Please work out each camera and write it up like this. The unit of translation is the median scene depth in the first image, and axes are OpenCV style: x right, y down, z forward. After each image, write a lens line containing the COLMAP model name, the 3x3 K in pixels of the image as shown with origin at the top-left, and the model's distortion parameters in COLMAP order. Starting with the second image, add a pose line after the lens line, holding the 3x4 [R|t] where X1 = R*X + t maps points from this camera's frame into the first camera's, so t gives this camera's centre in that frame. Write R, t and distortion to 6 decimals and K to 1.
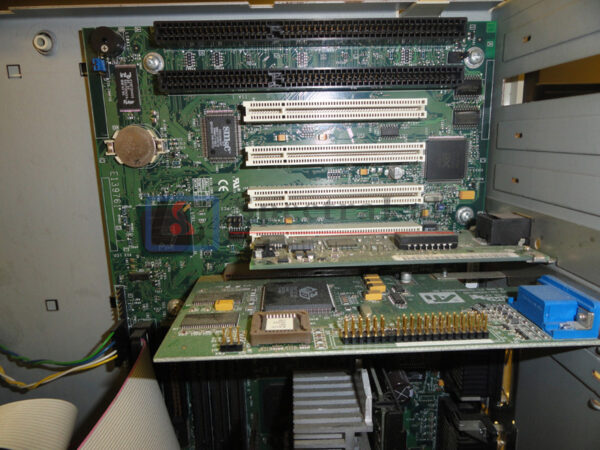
lens RADIAL K [[418.0, 0, 301.5], [0, 418.0, 224.6], [0, 0, 1]] dist [-0.026561, 0.009778]
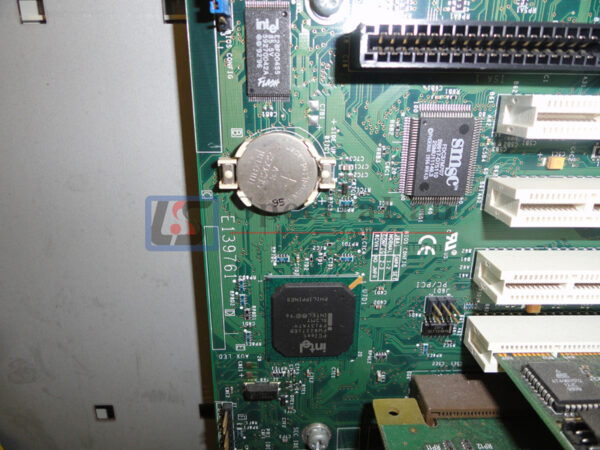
lens RADIAL K [[418.0, 0, 298.2], [0, 418.0, 225.8], [0, 0, 1]] dist [-0.026561, 0.009778]
pose [[0.999272, 0.036379, -0.011474, -0.350651], [-0.034862, 0.993051, 0.112400, -0.174418], [0.015483, -0.111918, 0.993597, 0.469590]]
